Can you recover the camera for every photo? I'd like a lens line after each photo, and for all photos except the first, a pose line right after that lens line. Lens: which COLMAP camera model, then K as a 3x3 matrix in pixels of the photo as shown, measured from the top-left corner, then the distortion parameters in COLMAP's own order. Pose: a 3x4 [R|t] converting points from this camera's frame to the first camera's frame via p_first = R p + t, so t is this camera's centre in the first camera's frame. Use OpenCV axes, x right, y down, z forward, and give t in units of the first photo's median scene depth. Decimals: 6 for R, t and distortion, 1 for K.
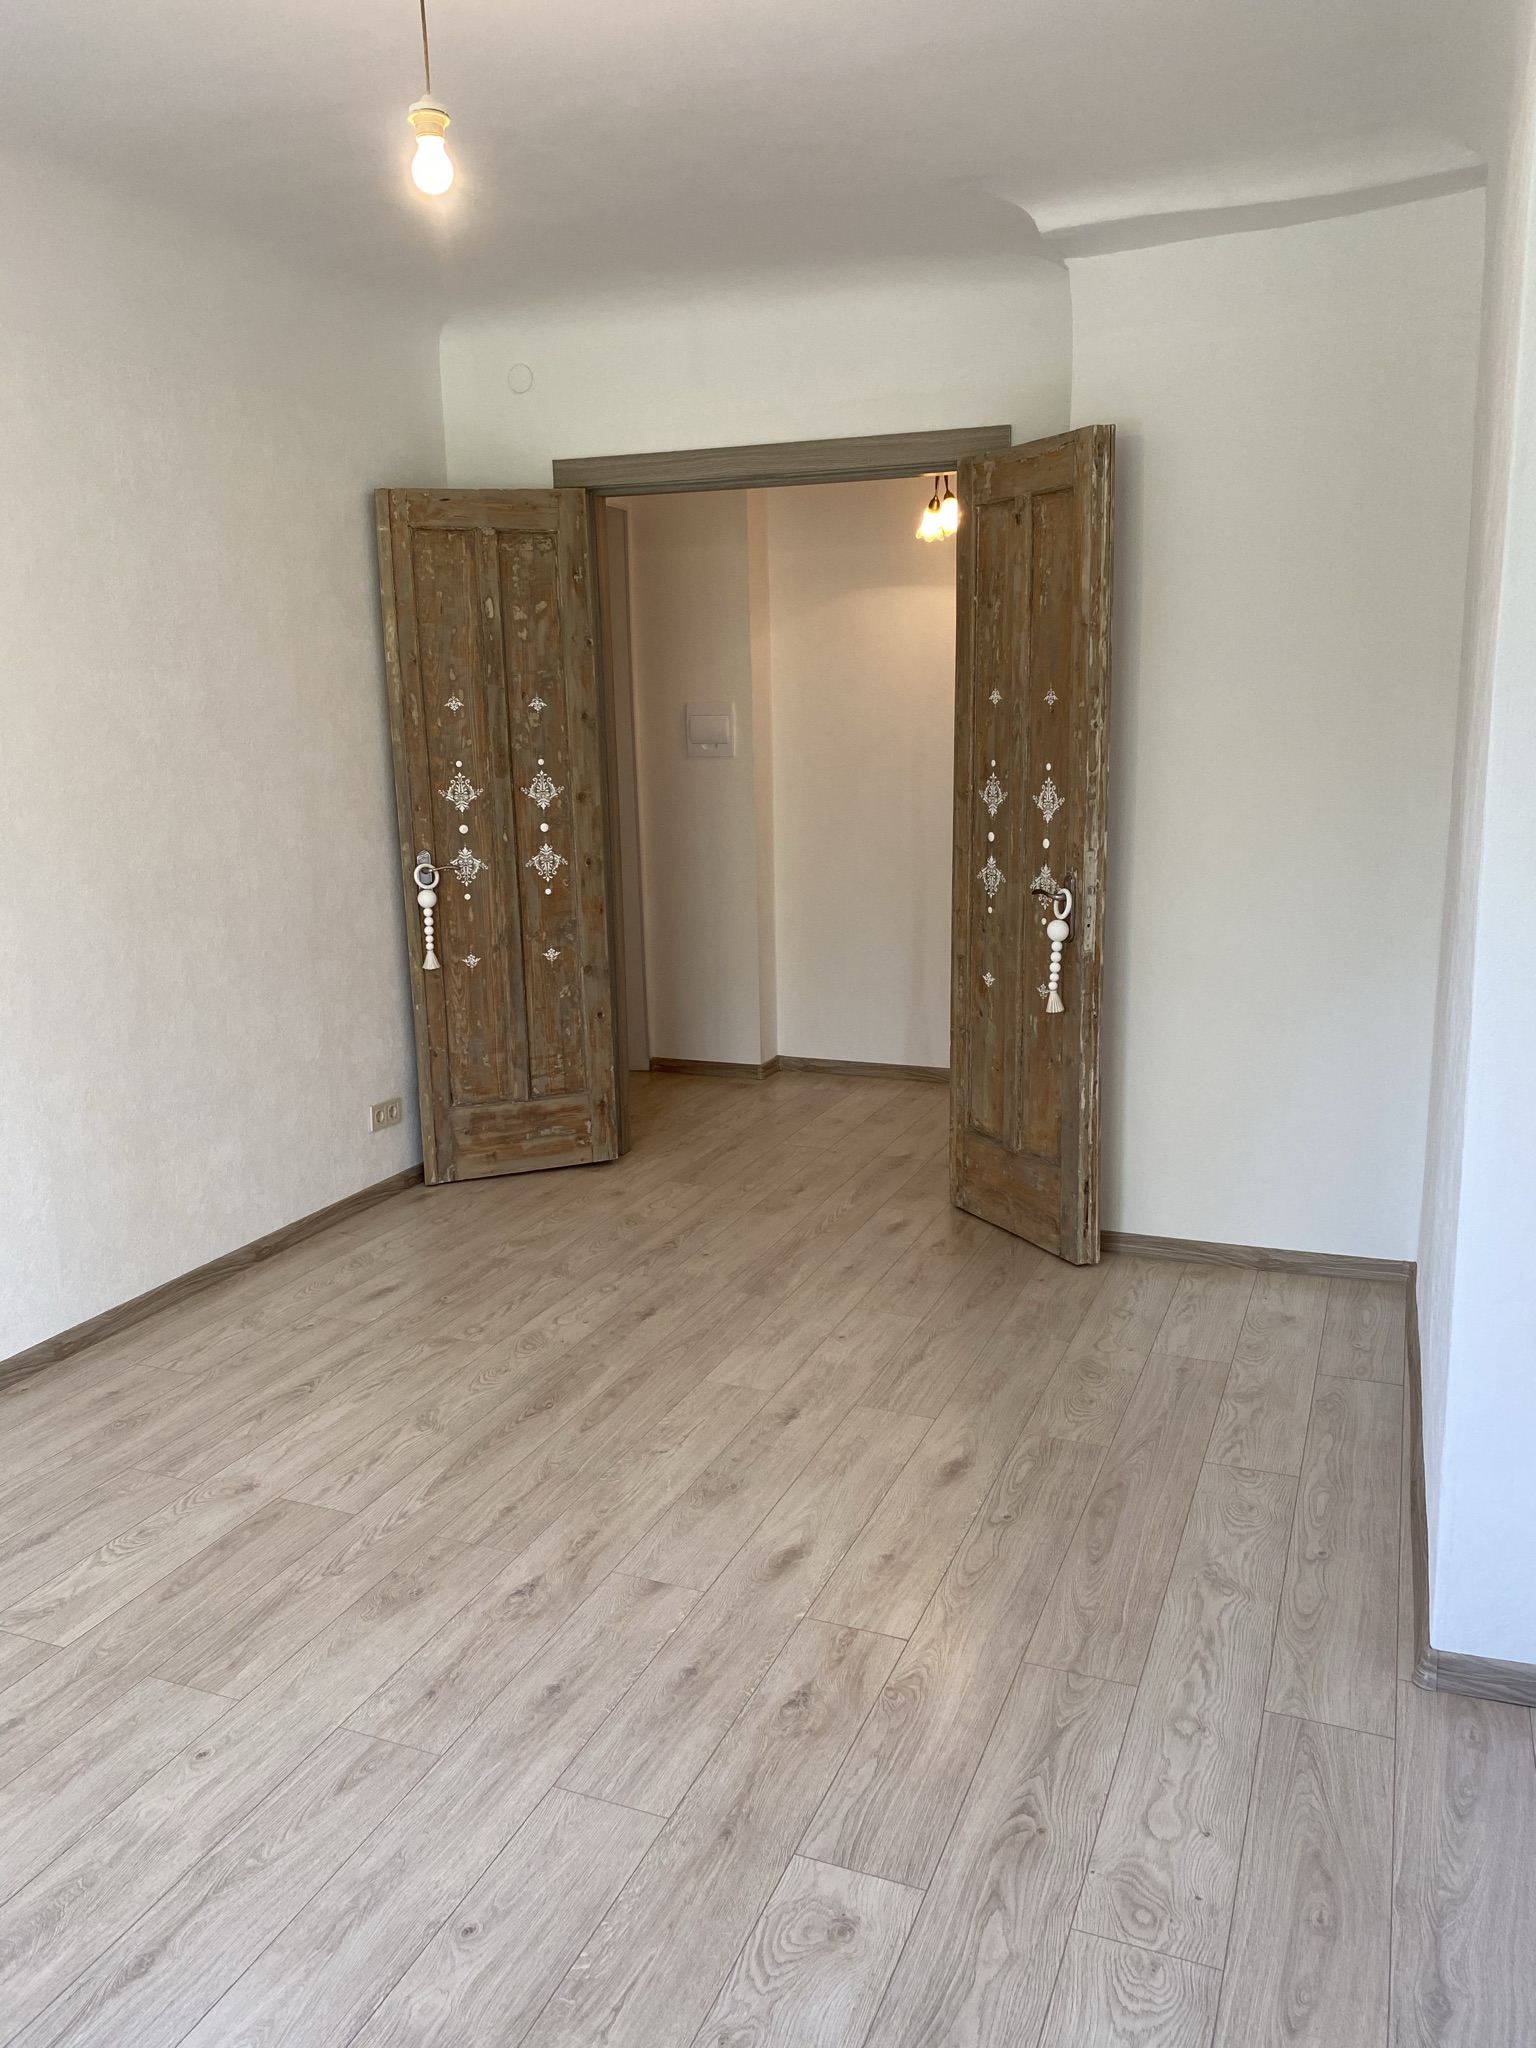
lens RADIAL K [[1563.3, 0, 755.1], [0, 1563.3, 1034.4], [0, 0, 1]] dist [0.001625, 0.001618]
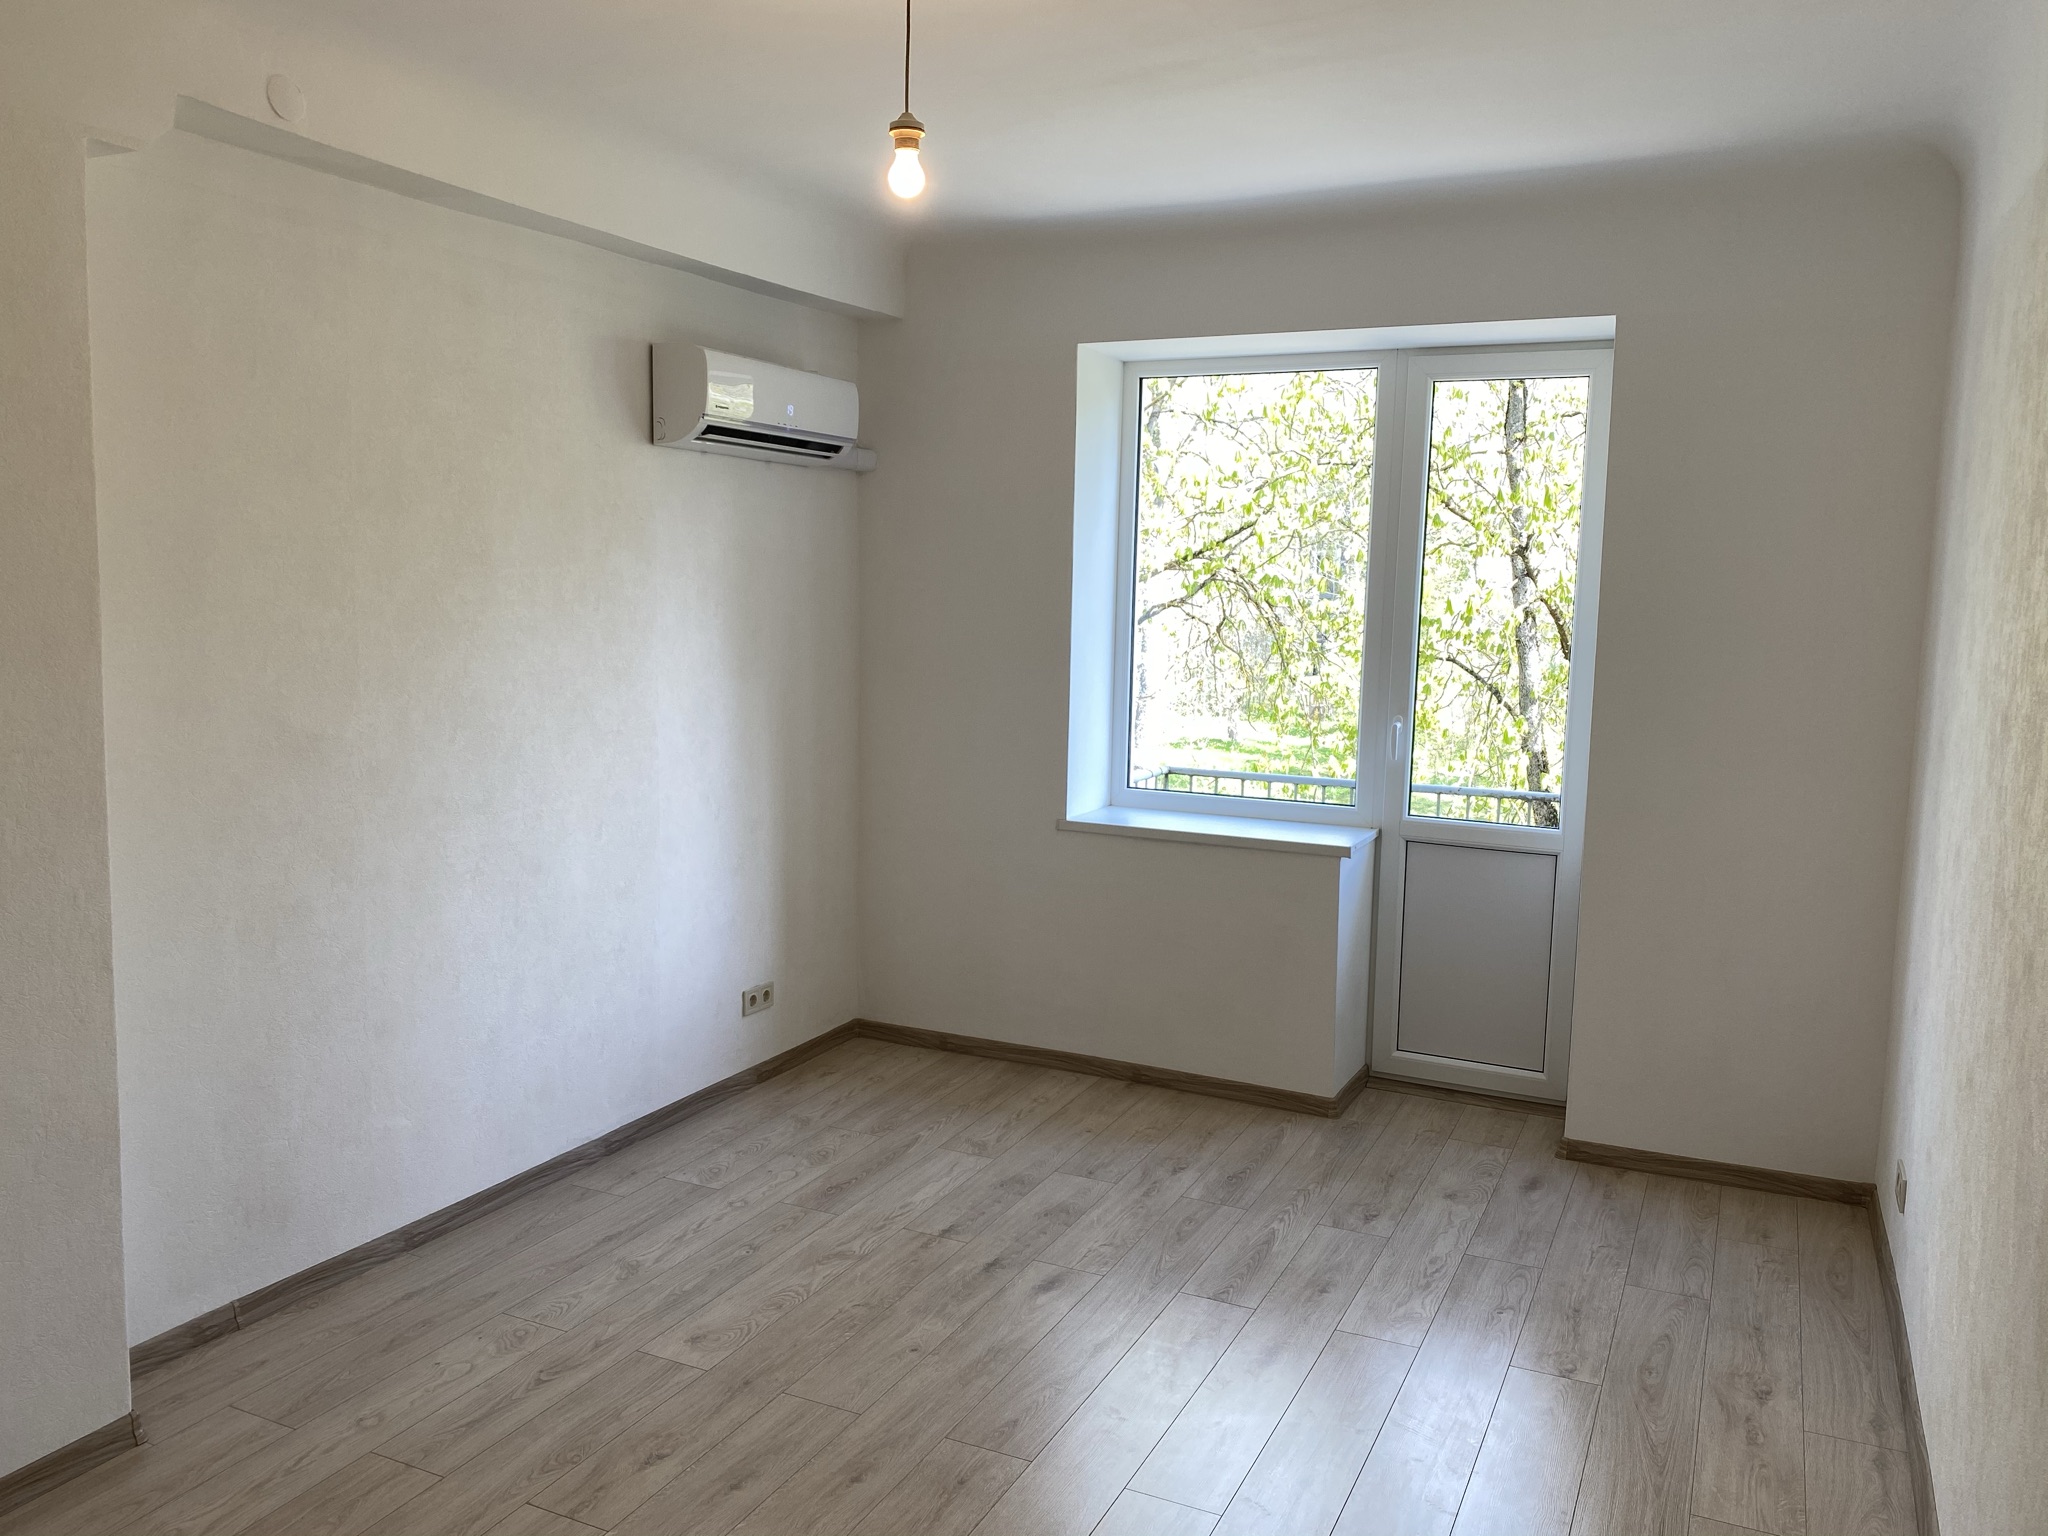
lens RADIAL K [[1563.3, 0, 1018.7], [0, 1563.3, 763.7], [0, 0, 1]] dist [0.001625, 0.001618]
pose [[-0.998445, -0.009150, 0.054990, -0.307420], [0.008704, 0.948752, 0.315901, -0.449557], [-0.055063, 0.315888, -0.947197, 1.923326]]
